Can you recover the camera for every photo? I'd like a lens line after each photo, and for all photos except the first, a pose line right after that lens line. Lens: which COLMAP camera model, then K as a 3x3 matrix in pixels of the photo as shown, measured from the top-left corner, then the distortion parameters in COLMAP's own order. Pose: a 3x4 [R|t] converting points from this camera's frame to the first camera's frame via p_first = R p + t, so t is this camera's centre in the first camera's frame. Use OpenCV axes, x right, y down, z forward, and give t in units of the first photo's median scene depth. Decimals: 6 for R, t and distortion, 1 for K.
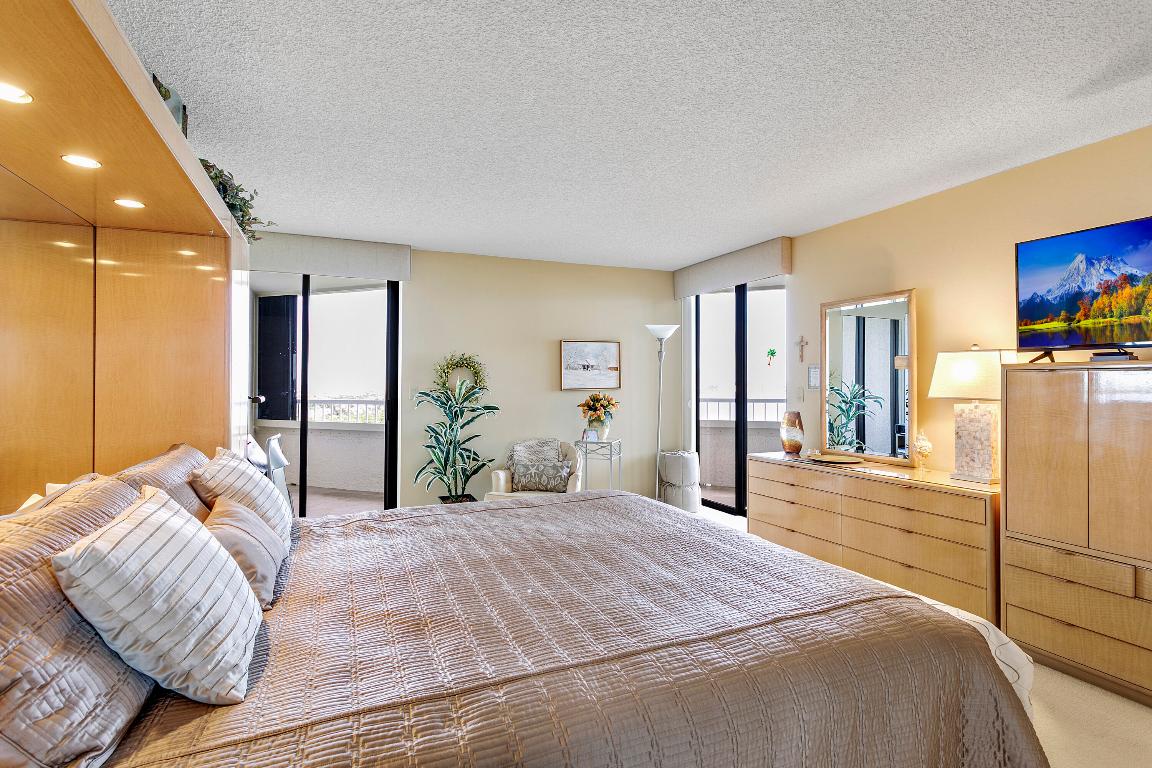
lens RADIAL K [[550.6, 0, 572.1], [0, 550.6, 383.9], [0, 0, 1]] dist [0.001949, -0.000852]
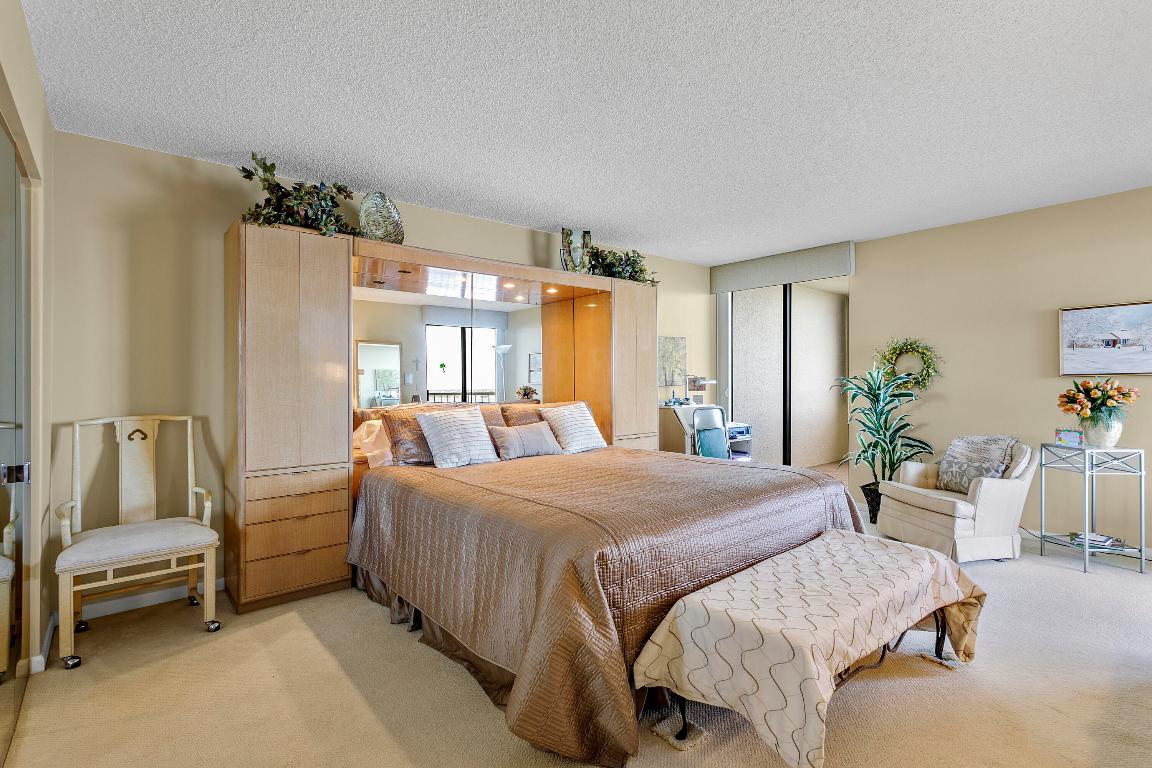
lens RADIAL K [[550.6, 0, 573.6], [0, 550.6, 382.5], [0, 0, 1]] dist [0.001949, -0.000852]
pose [[0.289852, 0.002732, -0.957068, 0.534726], [0.004767, 0.999979, 0.004298, 0.014393], [0.957060, -0.005808, 0.289833, 0.165496]]
